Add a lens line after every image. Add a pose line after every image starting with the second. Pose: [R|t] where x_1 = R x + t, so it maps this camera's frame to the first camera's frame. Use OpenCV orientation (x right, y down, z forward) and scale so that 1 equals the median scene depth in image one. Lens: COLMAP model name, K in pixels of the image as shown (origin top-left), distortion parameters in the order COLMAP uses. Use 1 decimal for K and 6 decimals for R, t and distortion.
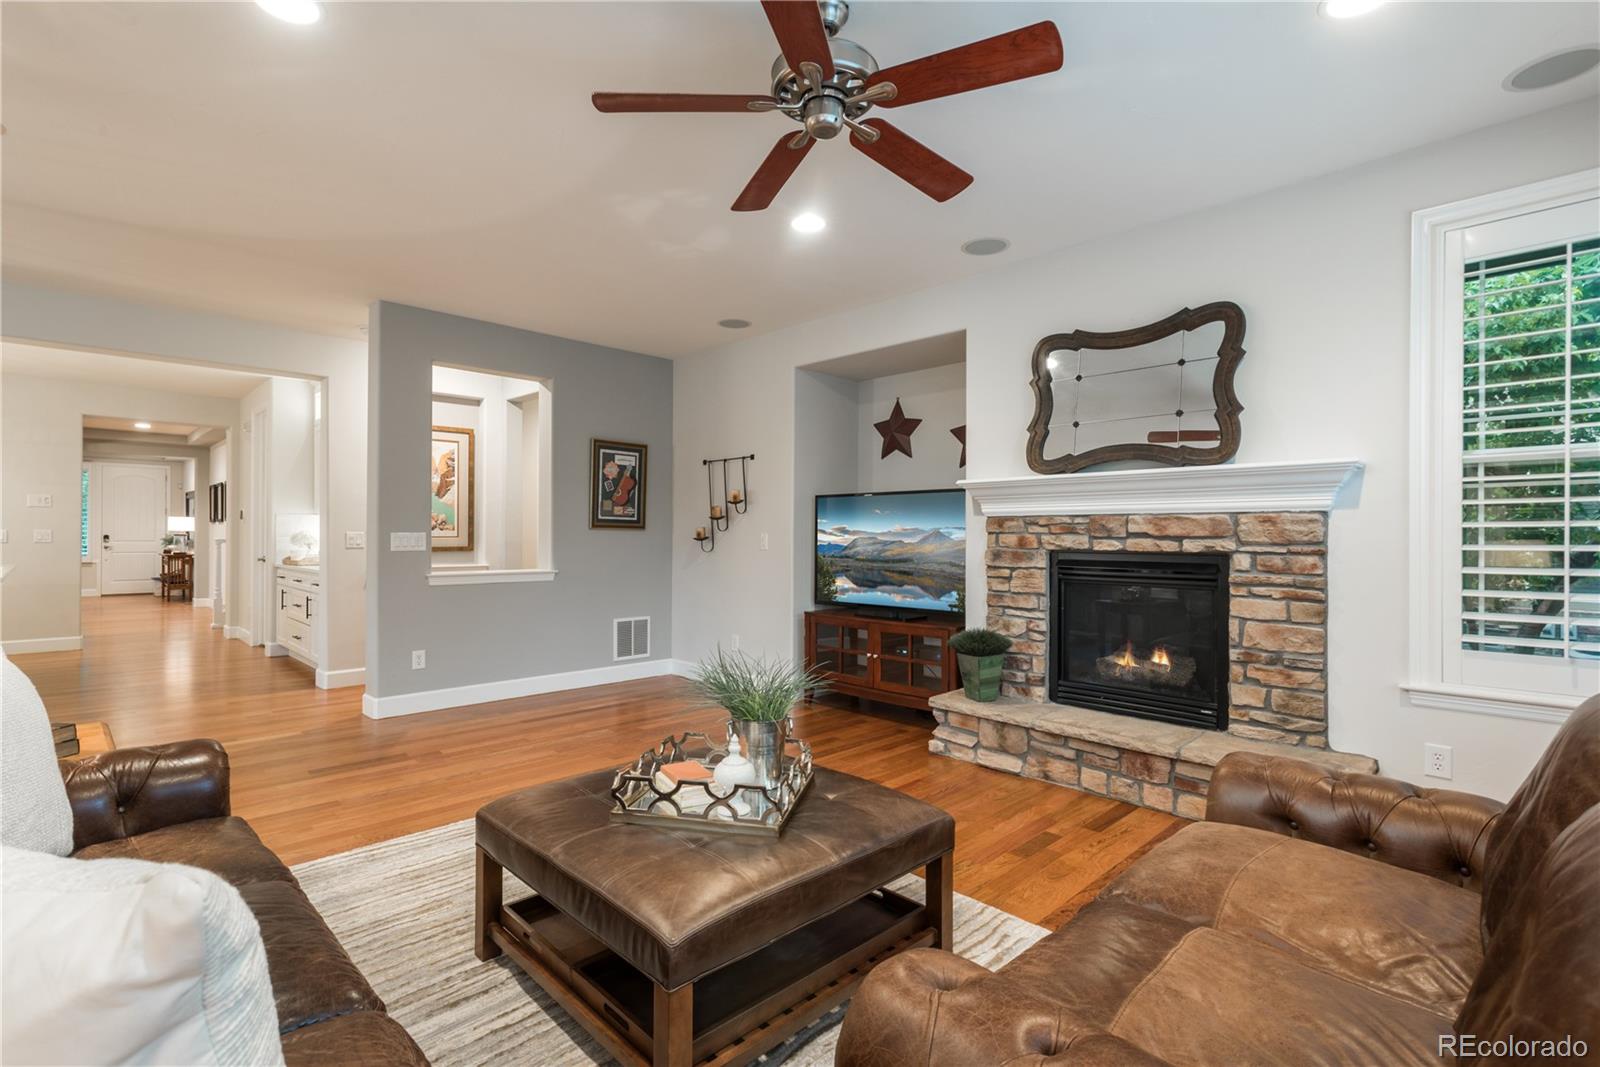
lens RADIAL K [[749.2, 0, 797.8], [0, 749.2, 530.4], [0, 0, 1]] dist [0.012881, -0.001428]
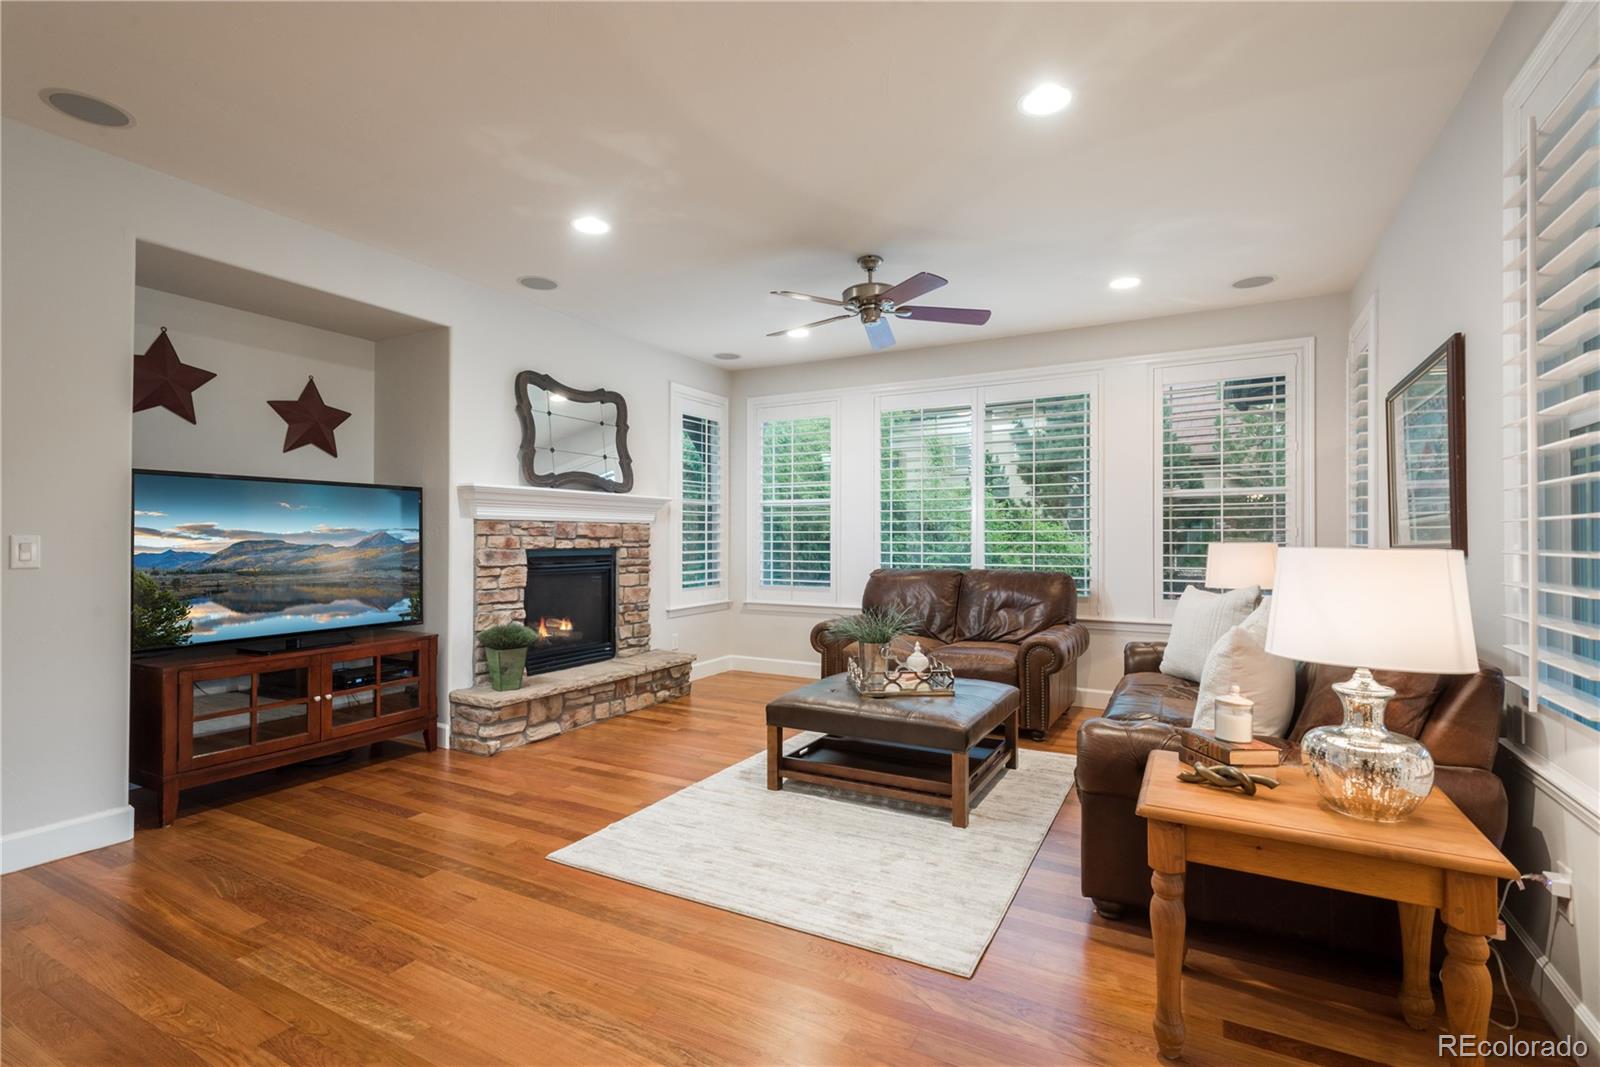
lens RADIAL K [[749.2, 0, 794.8], [0, 749.2, 532.1], [0, 0, 1]] dist [0.012881, -0.001428]
pose [[-0.287254, 0.002749, 0.957851, -0.919298], [-0.006836, 0.999965, -0.004920, 0.001778], [-0.957830, -0.007961, -0.287225, 0.924058]]
